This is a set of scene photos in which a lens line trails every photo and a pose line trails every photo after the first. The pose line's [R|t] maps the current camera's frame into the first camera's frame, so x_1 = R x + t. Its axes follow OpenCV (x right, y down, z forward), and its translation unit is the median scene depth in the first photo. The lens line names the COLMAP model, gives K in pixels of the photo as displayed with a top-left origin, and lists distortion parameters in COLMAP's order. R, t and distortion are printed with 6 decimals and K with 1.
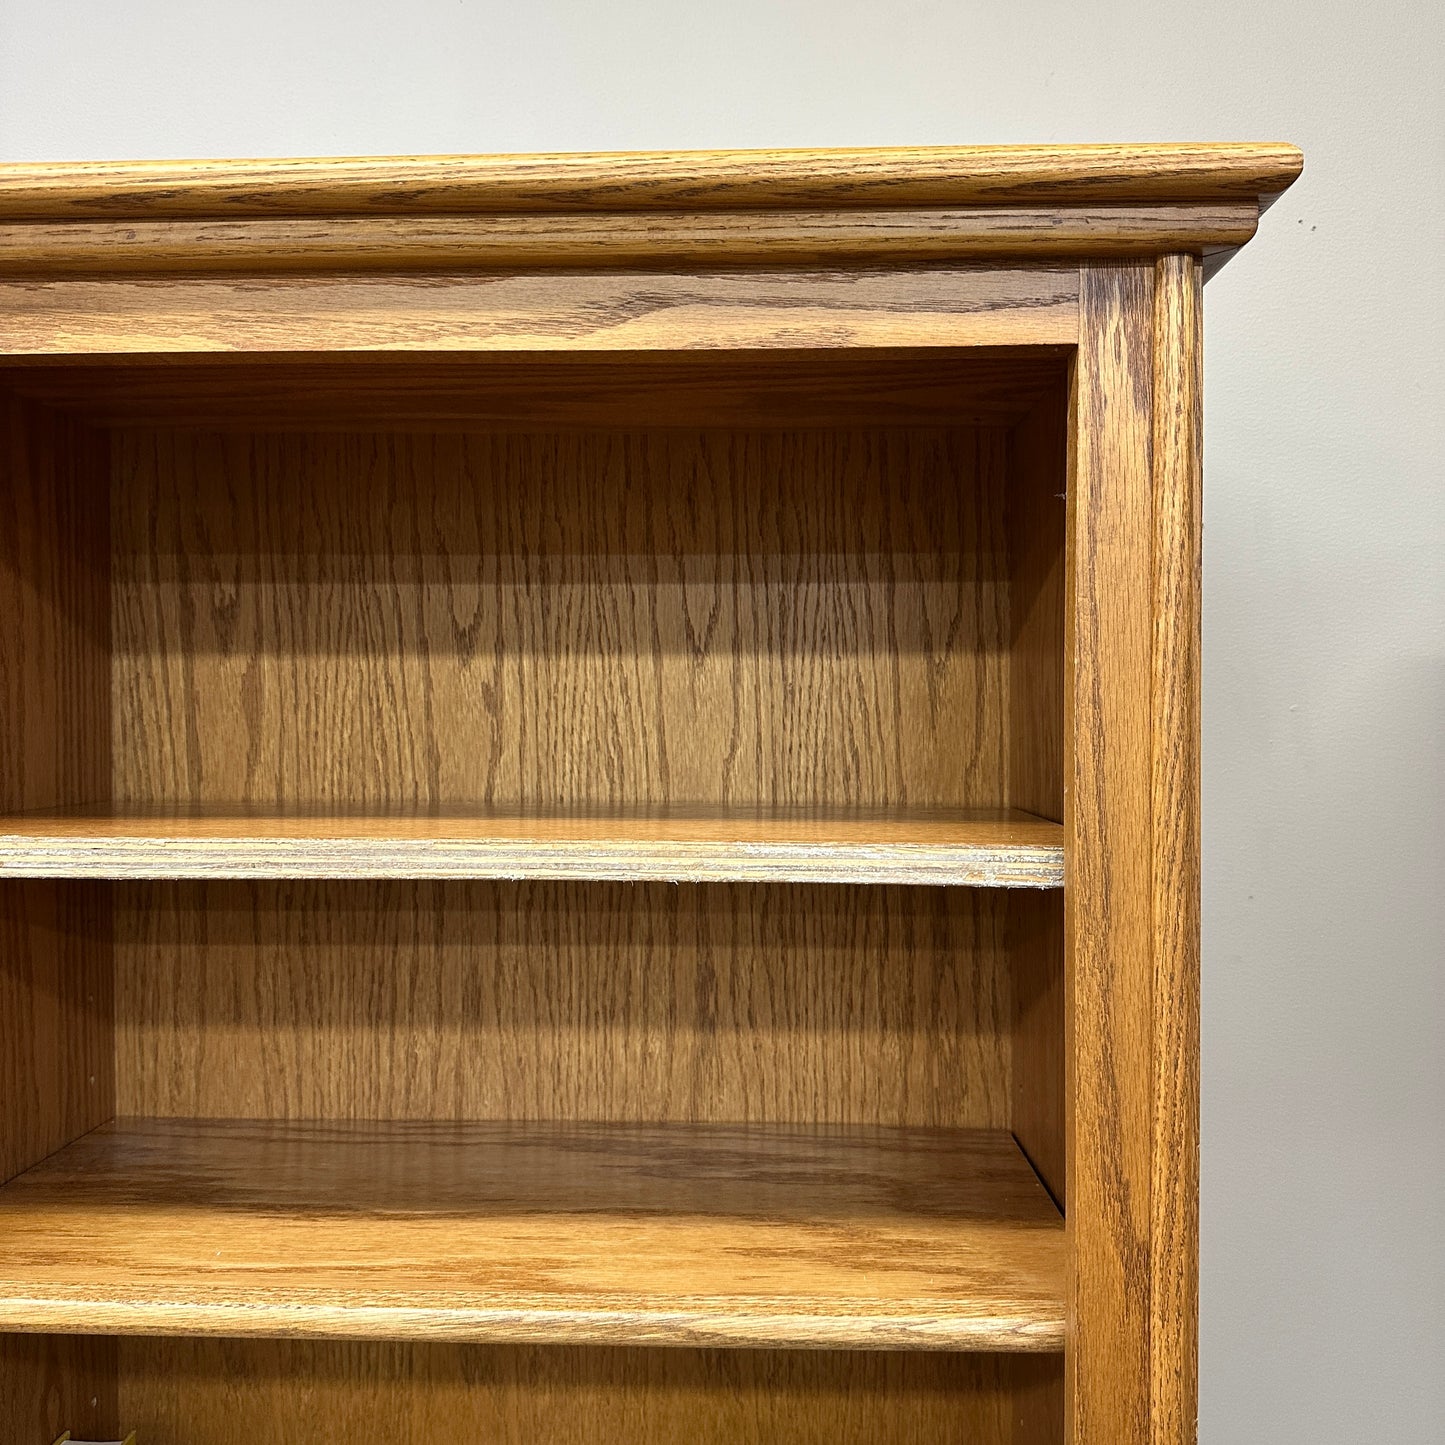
lens RADIAL K [[1347.9, 0, 710.2], [0, 1347.9, 737.5], [0, 0, 1]] dist [0.190903, -0.447451]
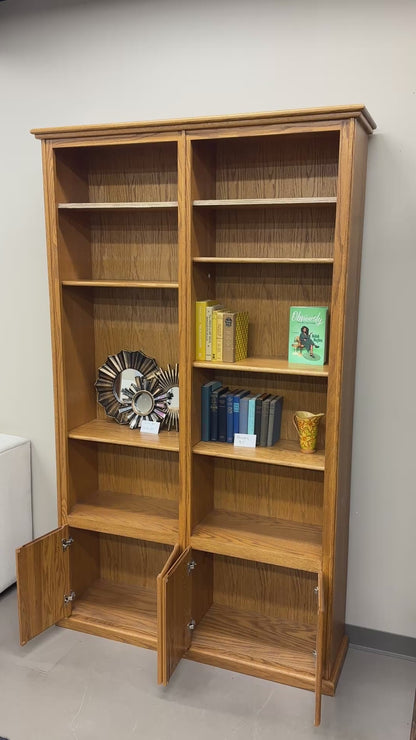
lens RADIAL K [[622.8, 0, 208.0], [0, 622.8, 370.0], [0, 0, 1]] dist [0.199962, -0.478793]
pose [[0.944807, 0.064915, -0.321133, 0.525569], [-0.009509, 0.985195, 0.171172, 0.300006], [0.327490, -0.158671, 0.931436, -1.882582]]
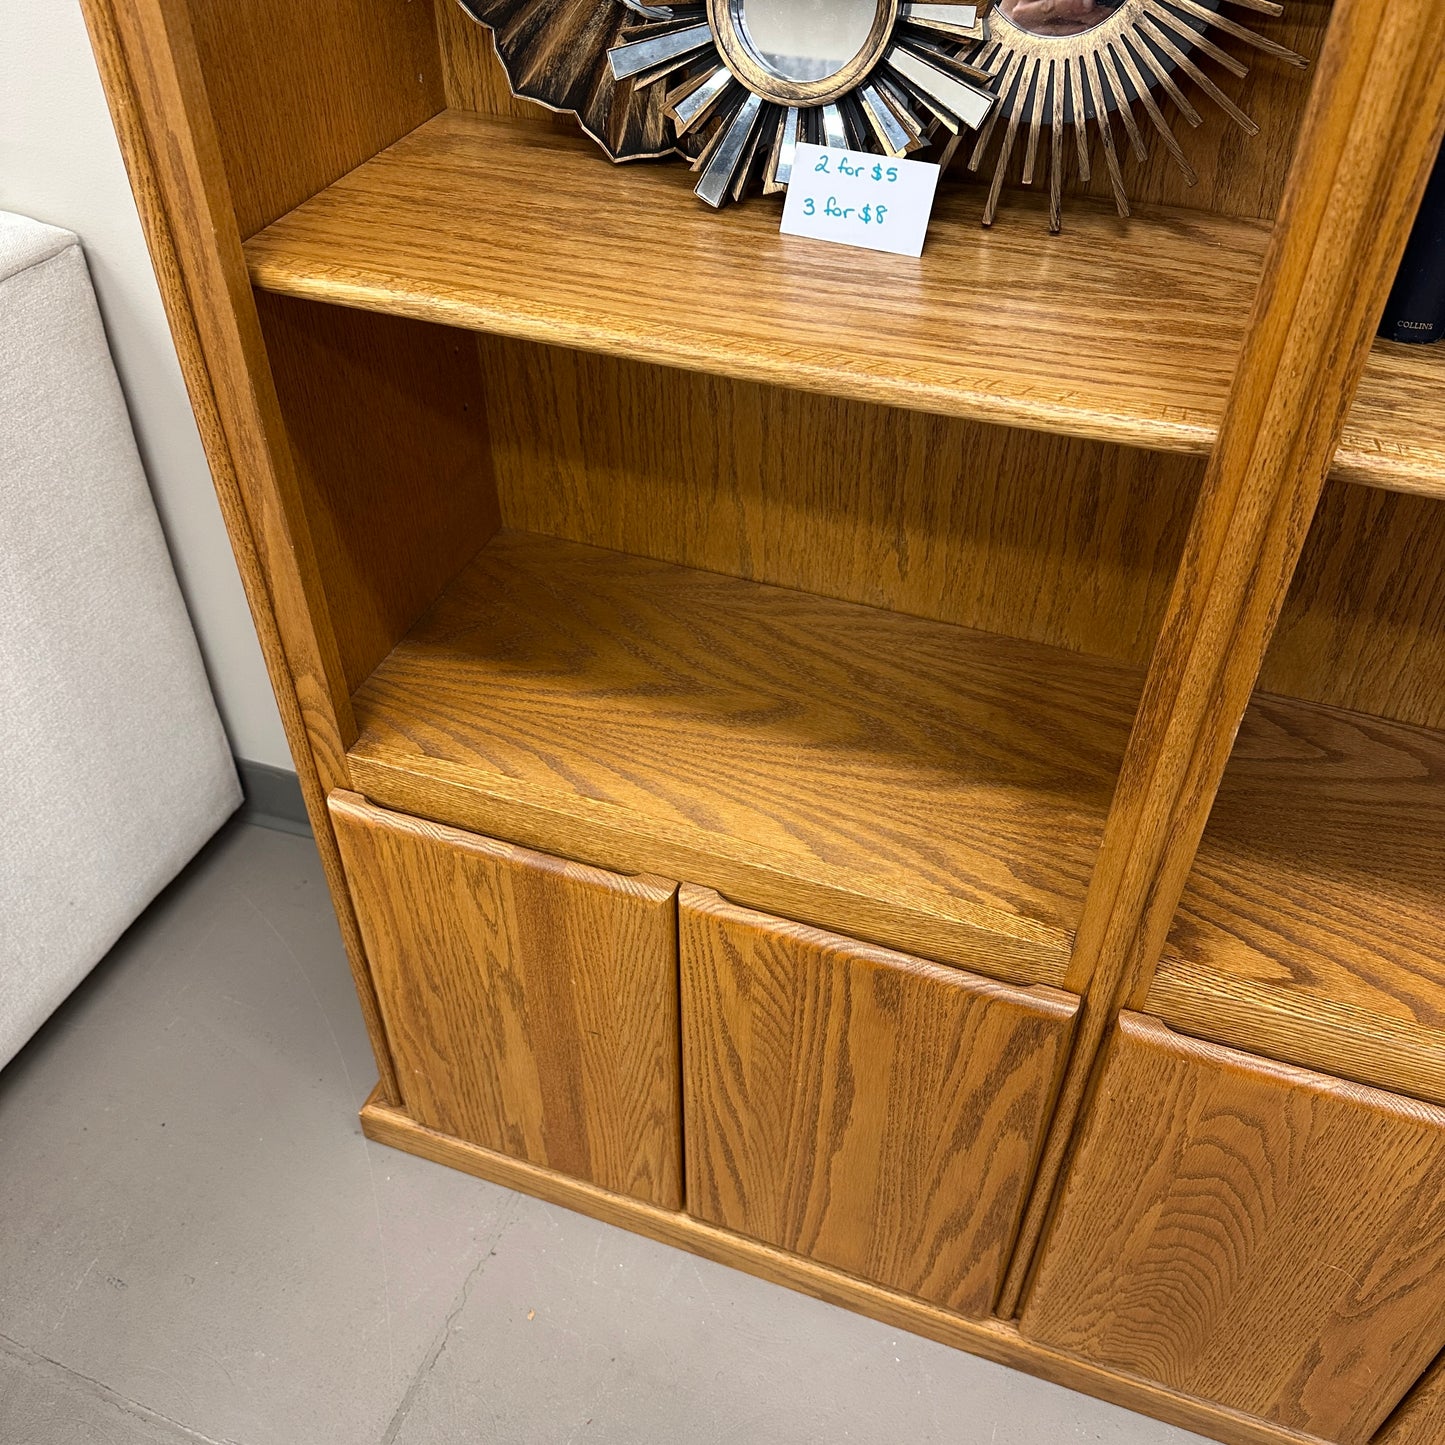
lens RADIAL K [[1346.1, 0, 726.5], [0, 1346.1, 720.8], [0, 0, 1]] dist [0.171530, -0.376256]
pose [[0.952844, 0.206674, -0.222203, -0.546991], [-0.011311, 0.755910, 0.654578, 0.785815], [0.303249, -0.621197, 0.722602, -0.006805]]
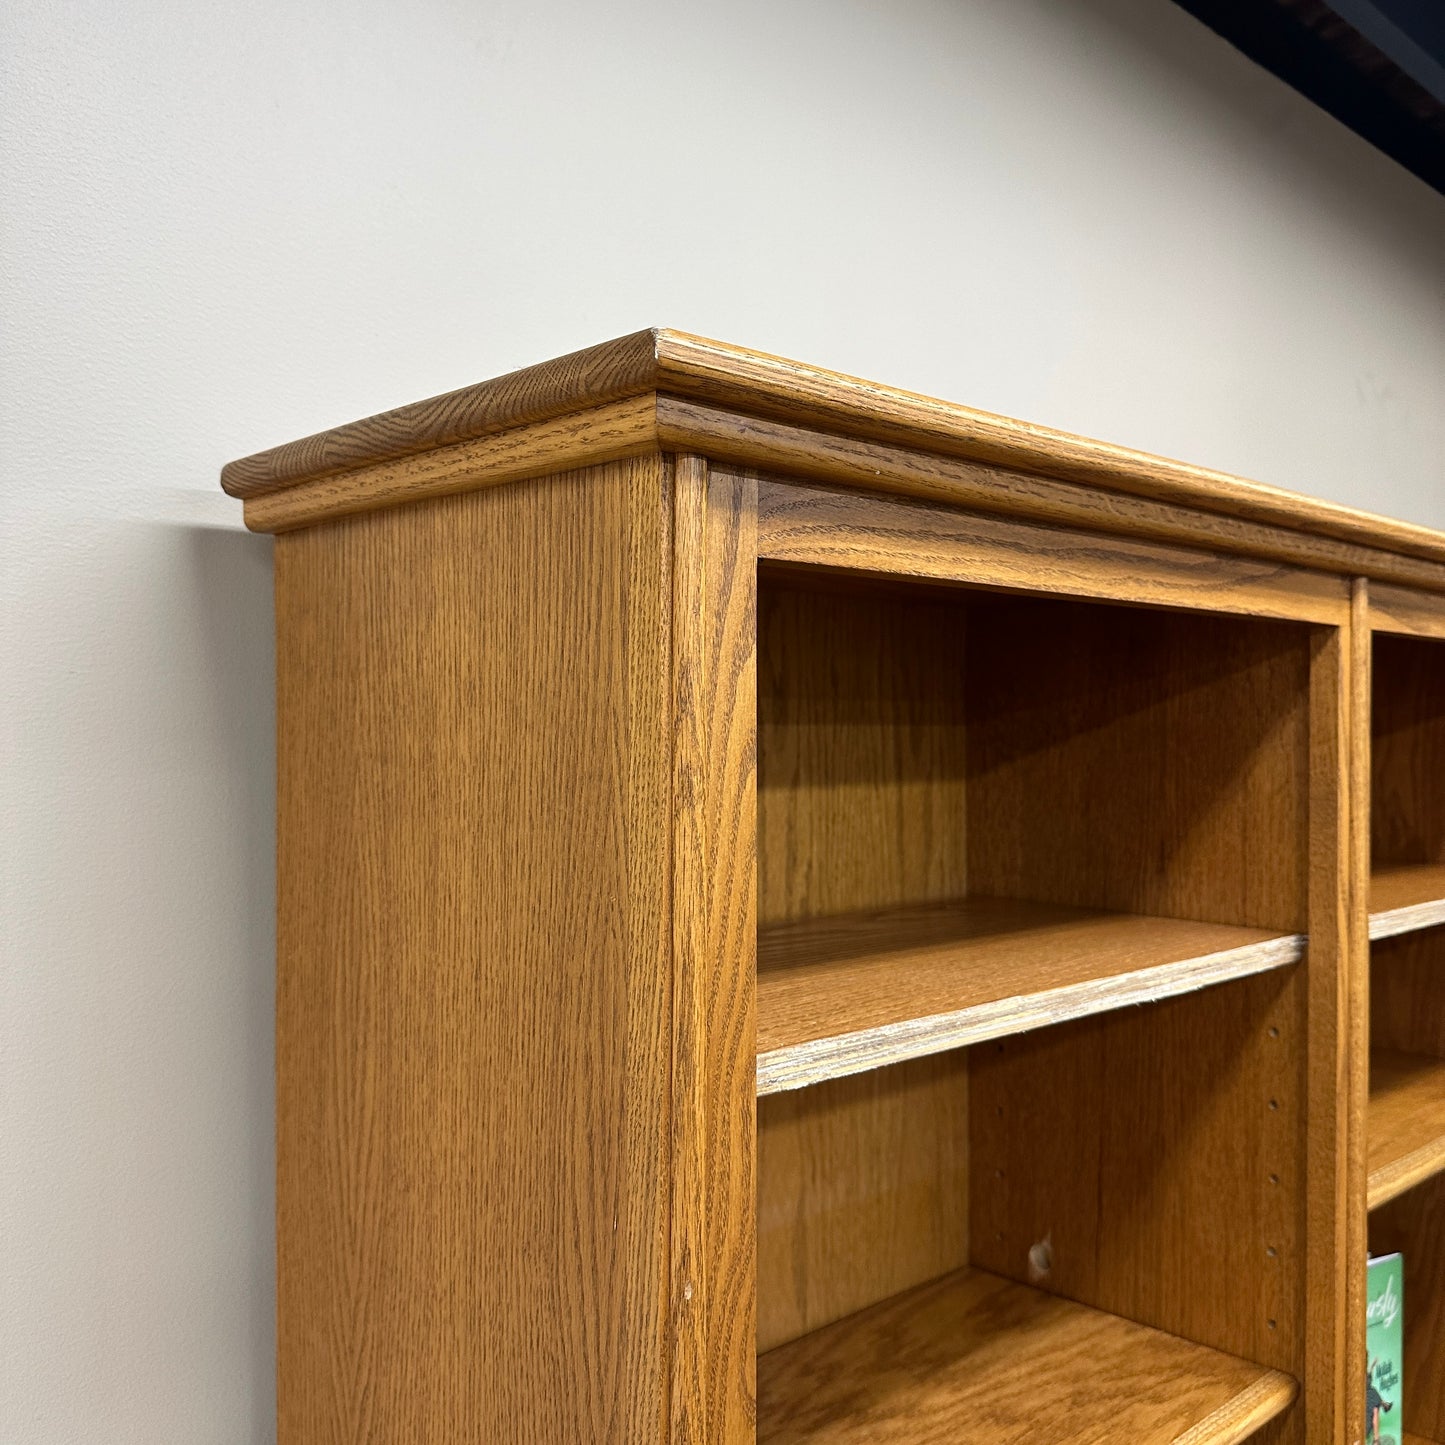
lens RADIAL K [[1362.4, 0, 730.1], [0, 1362.4, 737.3], [0, 0, 1]] dist [0.129856, -0.201520]
pose [[0.700138, -0.005196, 0.713989, -1.547028], [0.009247, 0.999956, -0.001791, -0.099880], [-0.713948, 0.007856, 0.700155, 0.260290]]
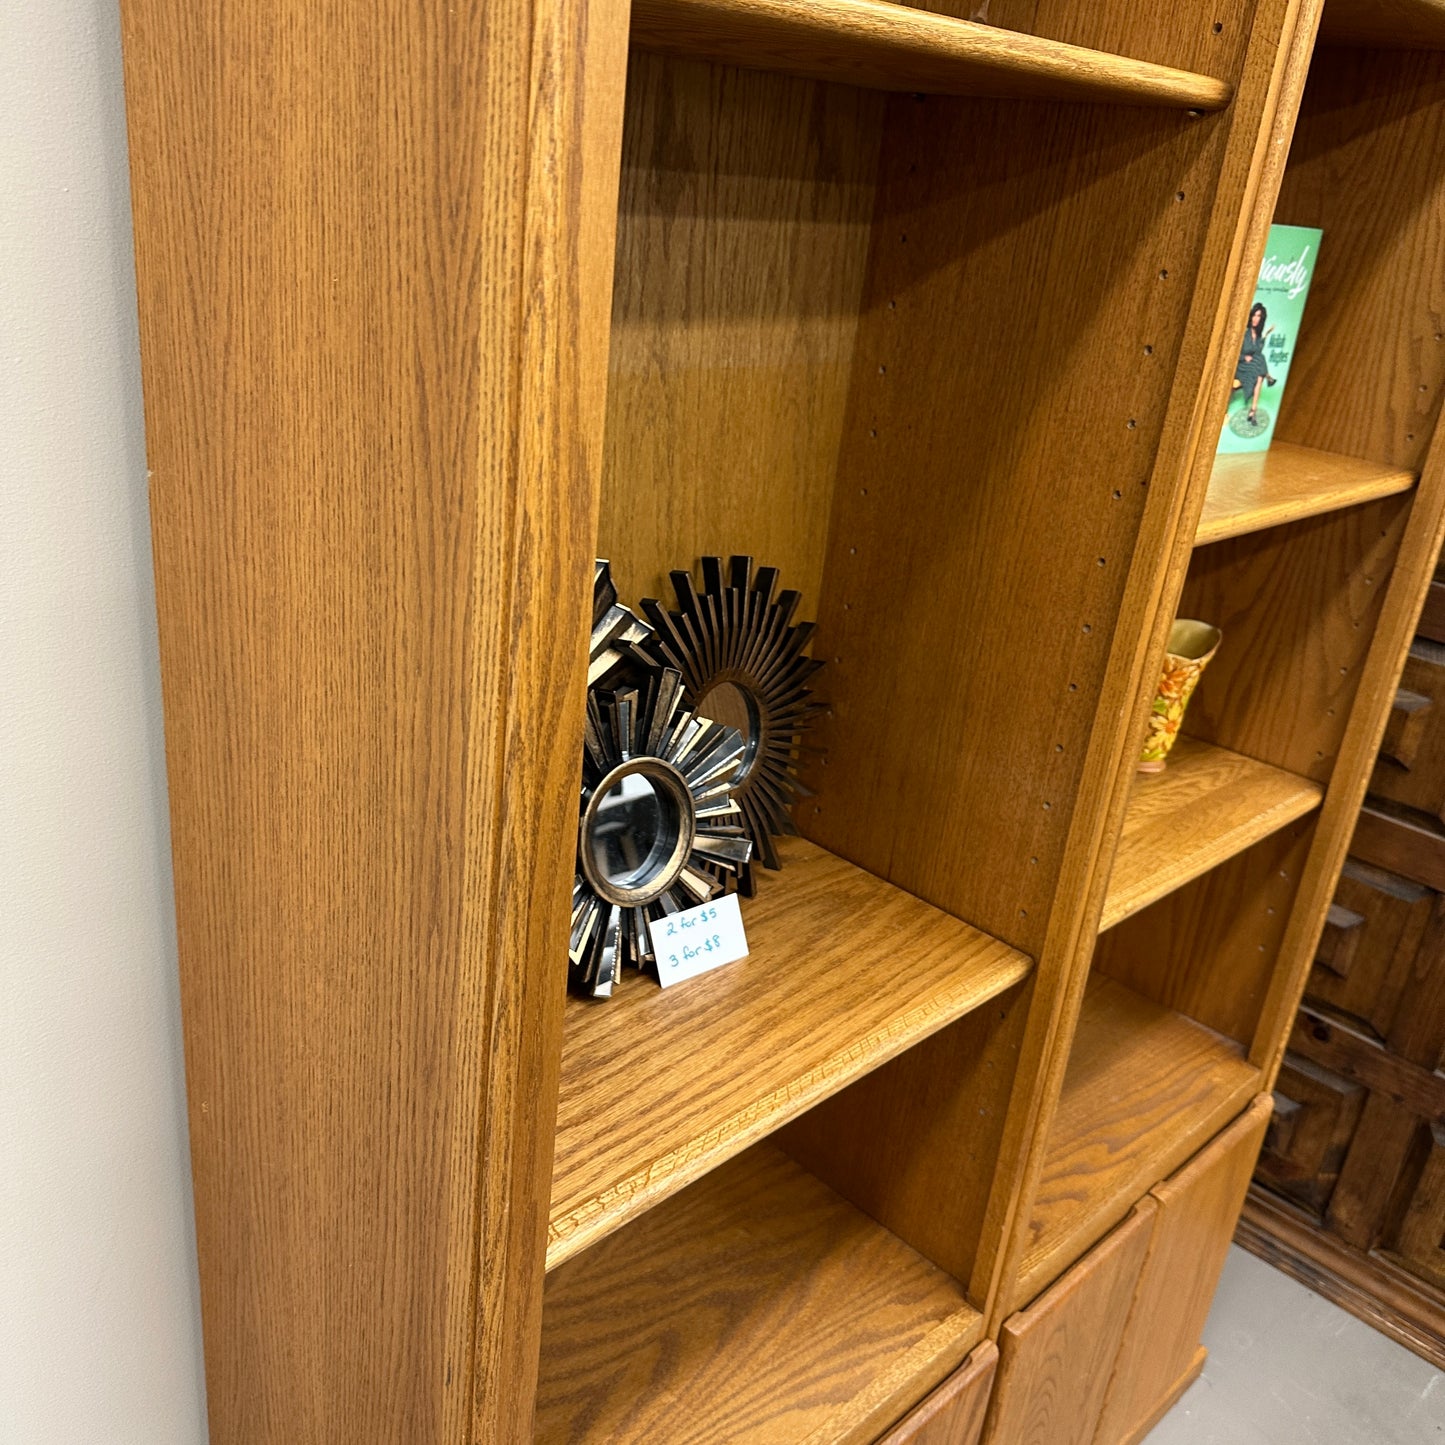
lens RADIAL K [[1362.4, 0, 730.1], [0, 1362.4, 737.3], [0, 0, 1]] dist [0.129856, -0.201520]
pose [[0.666959, -0.228592, 0.709162, -1.549943], [-0.093732, 0.918473, 0.384216, 0.482837], [-0.739175, -0.322728, 0.591157, 0.218013]]
